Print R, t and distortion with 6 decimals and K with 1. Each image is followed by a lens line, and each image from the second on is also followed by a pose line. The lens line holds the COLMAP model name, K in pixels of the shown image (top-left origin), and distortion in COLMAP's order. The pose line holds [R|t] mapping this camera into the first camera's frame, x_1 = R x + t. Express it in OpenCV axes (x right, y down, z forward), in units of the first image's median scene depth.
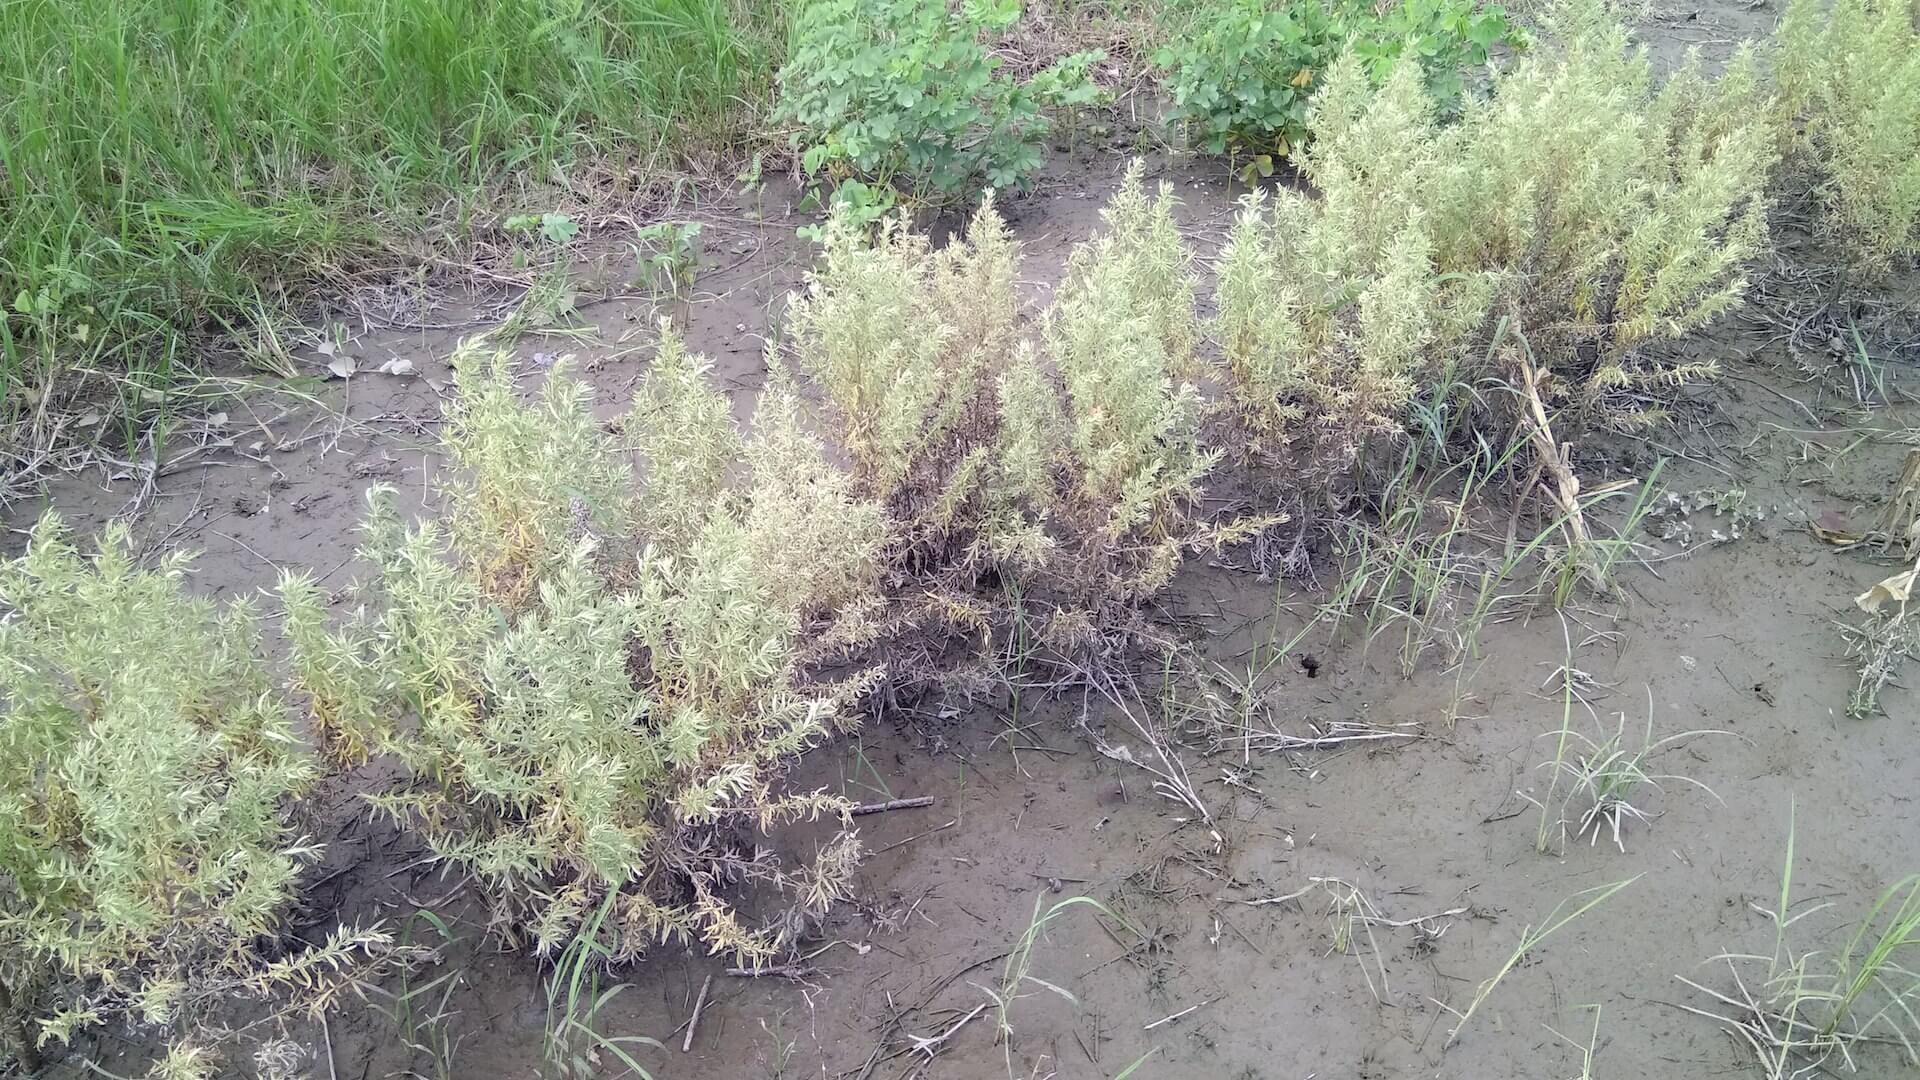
lens RADIAL K [[1479.6, 0, 966.6], [0, 1479.6, 532.2], [0, 0, 1]] dist [0.135016, -0.220594]
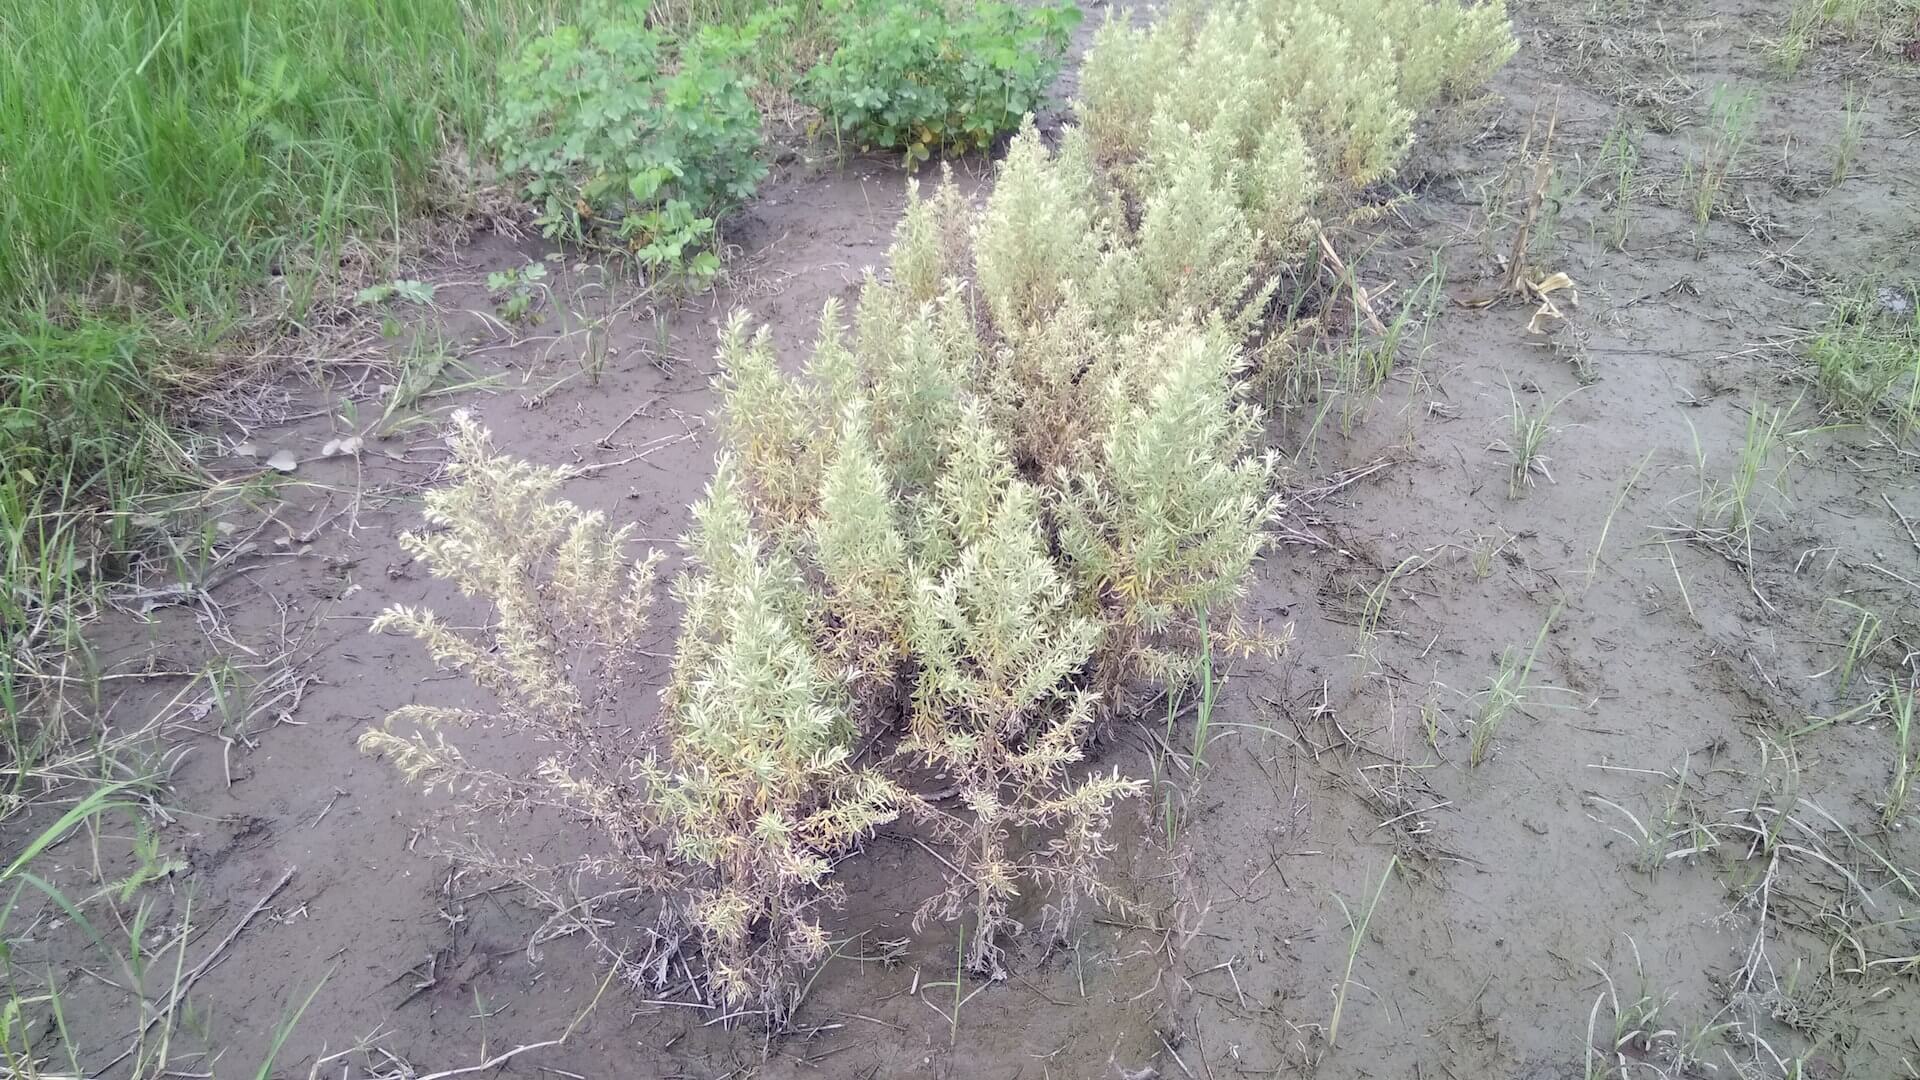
lens RADIAL K [[1479.6, 0, 966.6], [0, 1479.6, 532.2], [0, 0, 1]] dist [0.135016, -0.220594]
pose [[0.848508, -0.264273, 0.458470, -0.593305], [0.288004, 0.957443, 0.018871, 0.048652], [-0.443946, 0.116029, 0.888510, -0.048293]]
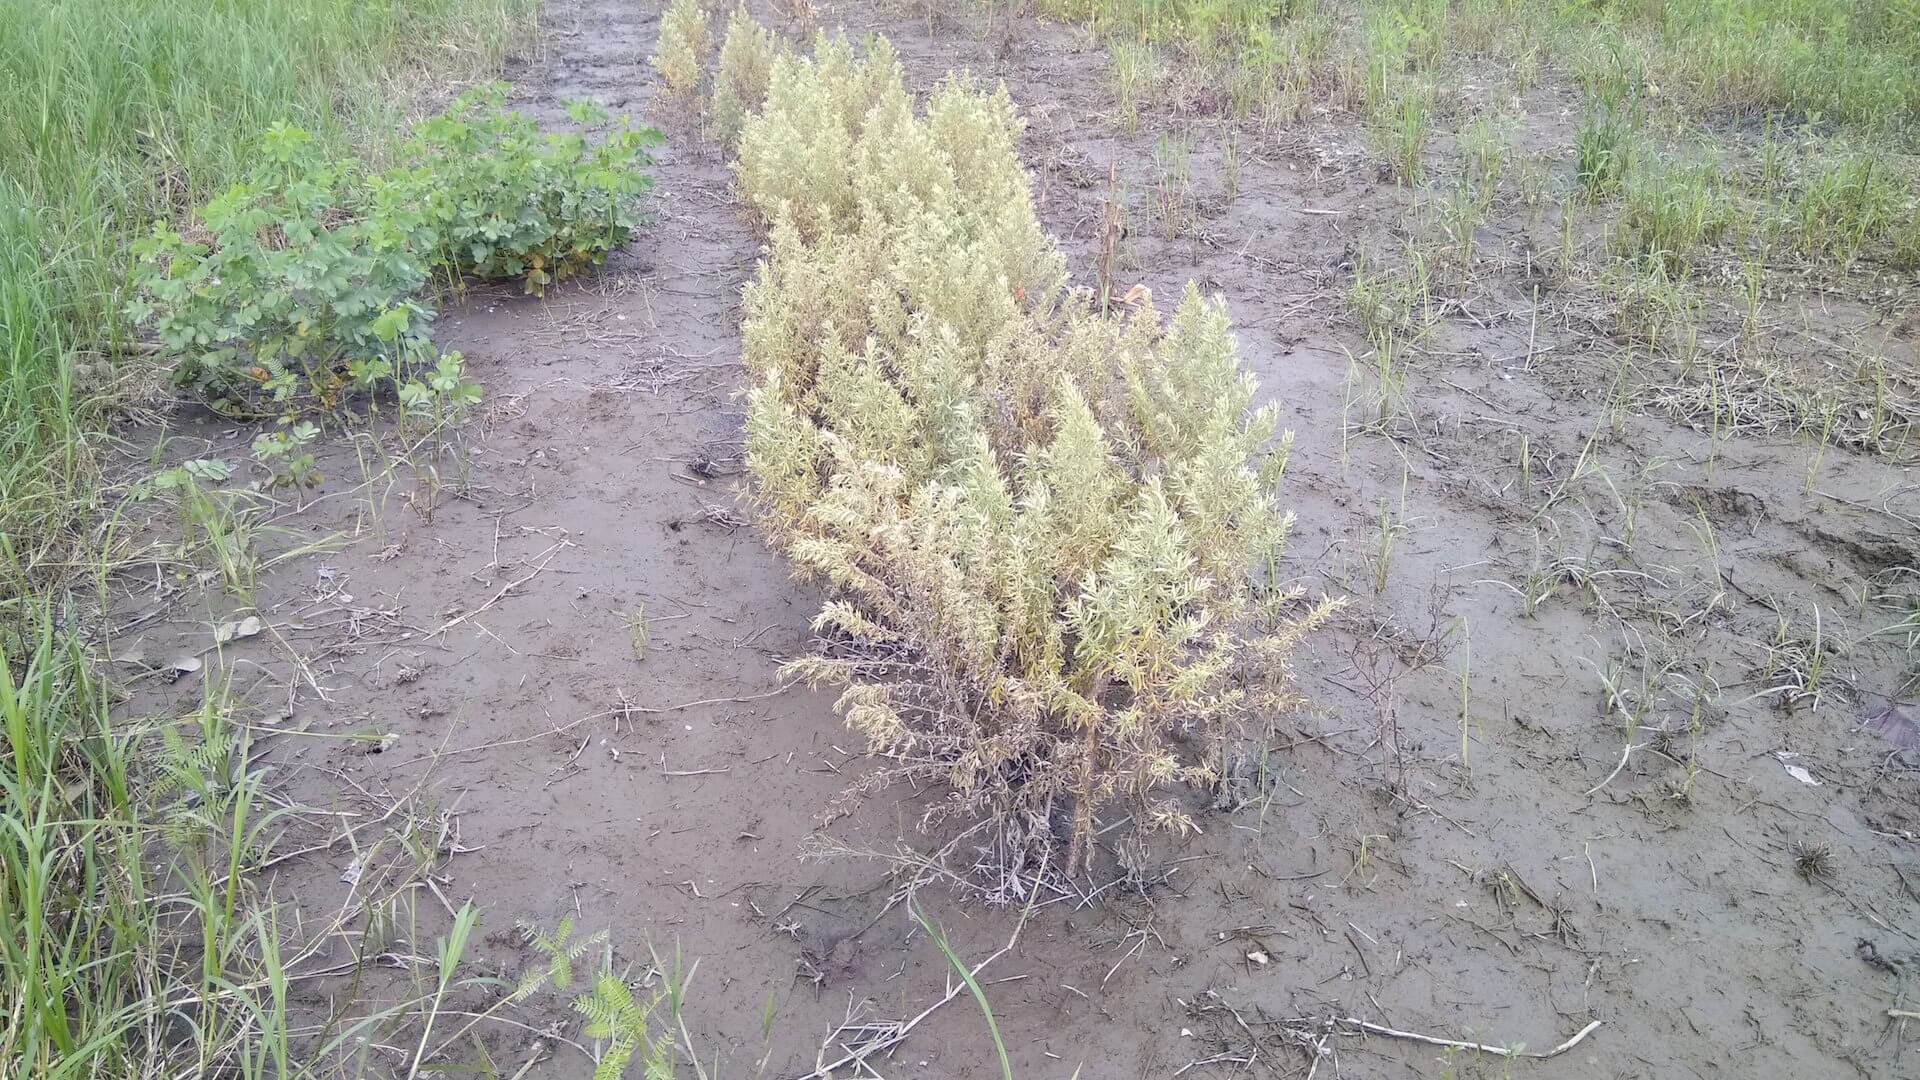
lens RADIAL K [[1479.6, 0, 966.6], [0, 1479.6, 532.2], [0, 0, 1]] dist [0.135016, -0.220594]
pose [[0.461918, -0.380020, 0.801384, -1.056652], [0.494920, 0.860238, 0.122657, -0.066253], [-0.735993, 0.339963, 0.585439, 0.152300]]
